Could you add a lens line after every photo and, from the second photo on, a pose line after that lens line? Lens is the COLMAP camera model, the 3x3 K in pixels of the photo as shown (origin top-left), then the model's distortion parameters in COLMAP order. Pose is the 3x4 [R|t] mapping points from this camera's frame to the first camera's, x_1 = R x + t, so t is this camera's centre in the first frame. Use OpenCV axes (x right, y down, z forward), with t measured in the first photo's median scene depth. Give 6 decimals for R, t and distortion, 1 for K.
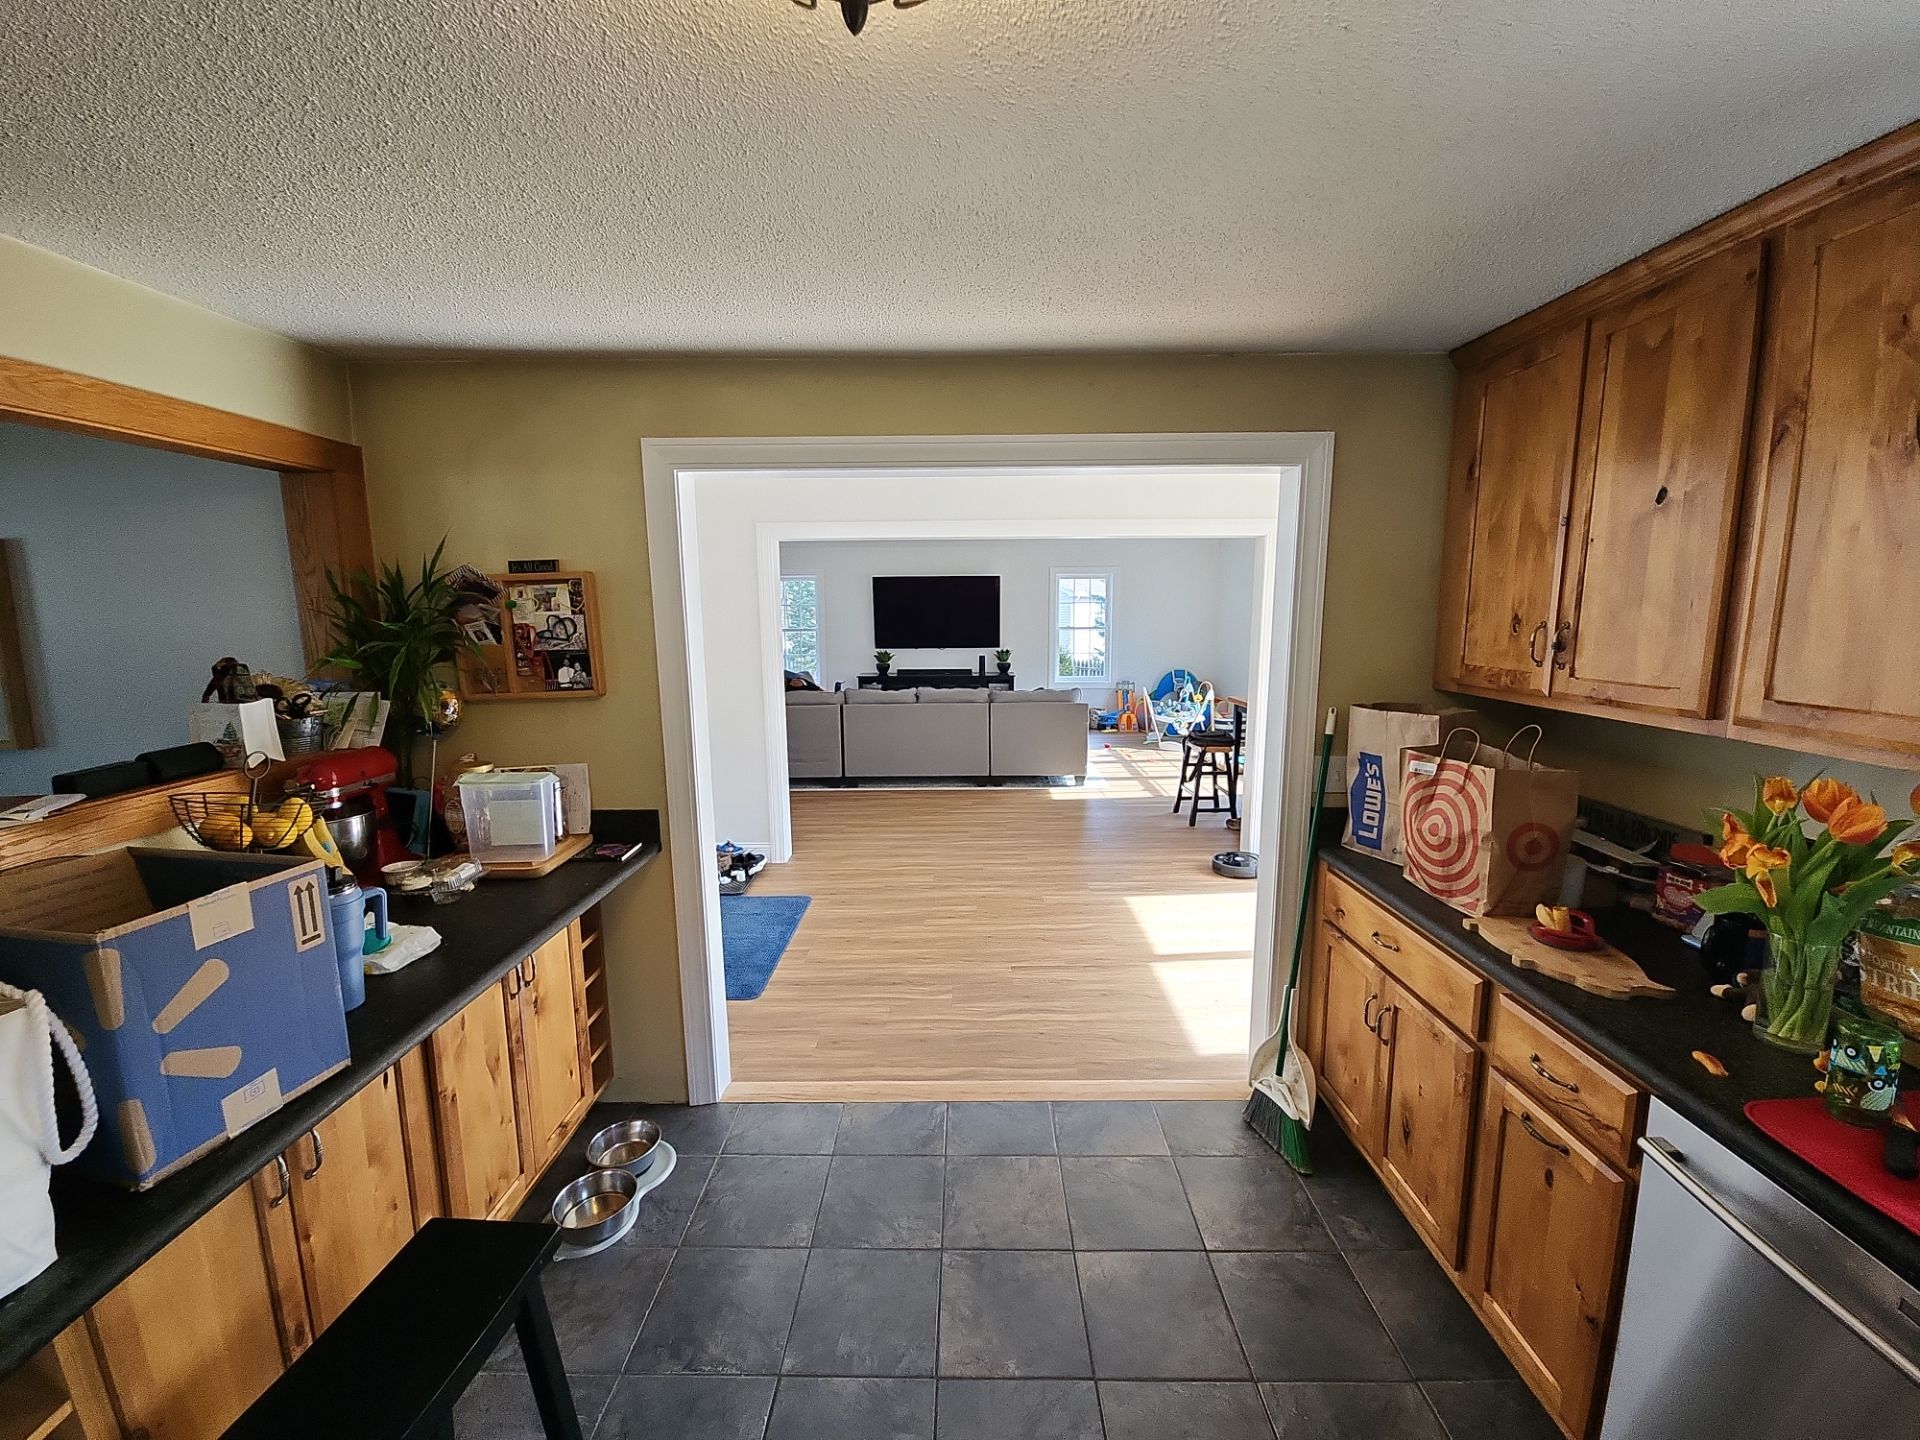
lens RADIAL K [[785.7, 0, 965.0], [0, 785.7, 721.1], [0, 0, 1]] dist [-0.001602, -0.000016]
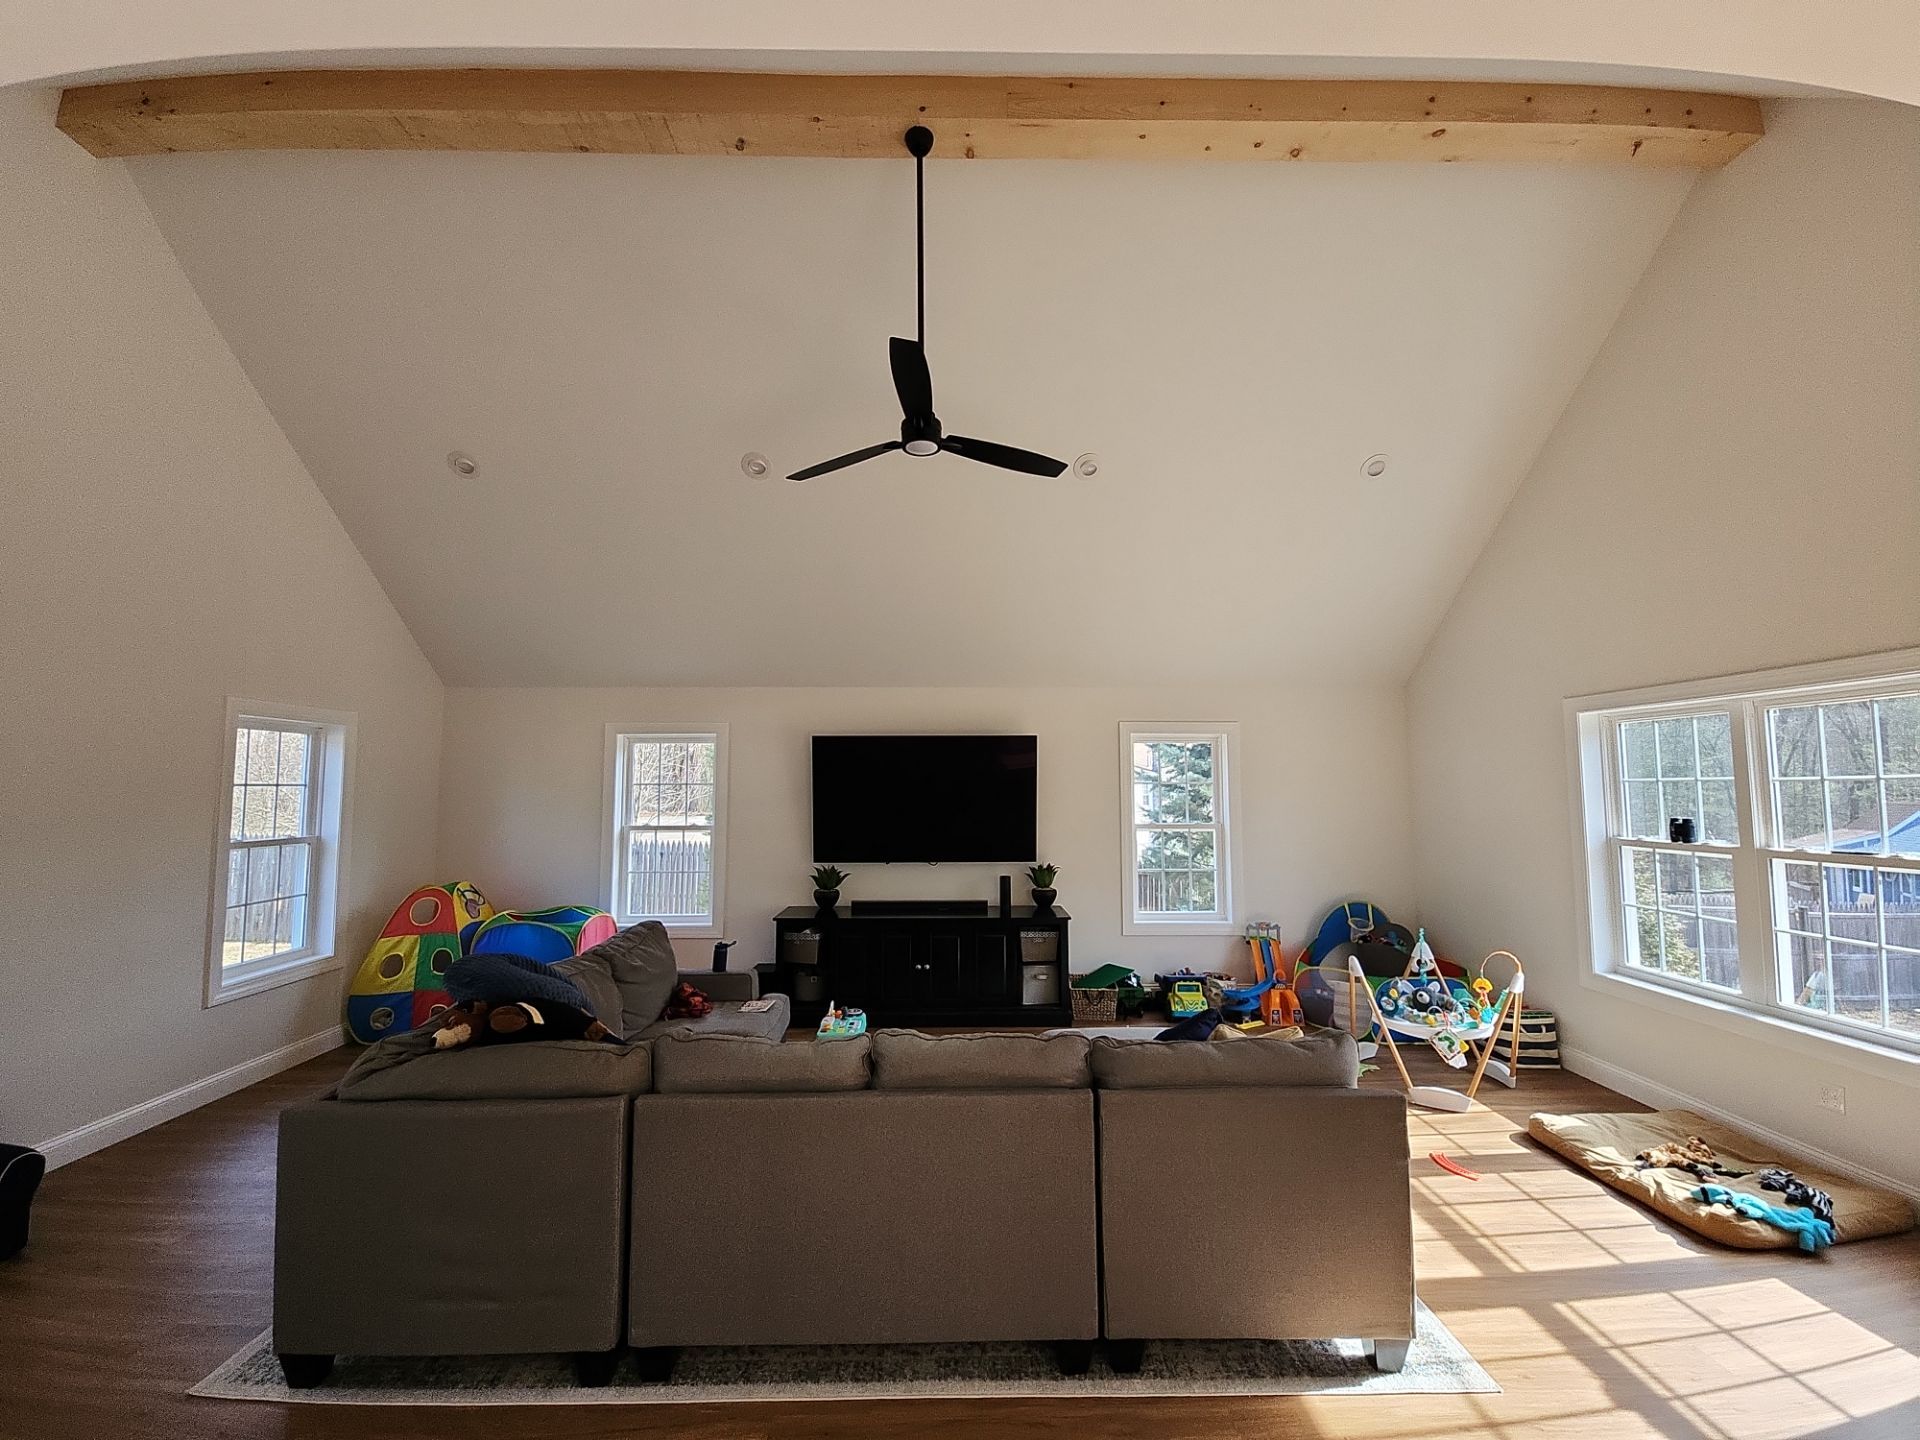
lens RADIAL K [[785.7, 0, 961.1], [0, 785.7, 722.2], [0, 0, 1]] dist [-0.001602, -0.000016]
pose [[0.999812, 0.007174, 0.018026, -0.020927], [-0.002970, 0.974760, -0.223238, -0.066530], [-0.019172, 0.223142, 0.974597, 0.440795]]
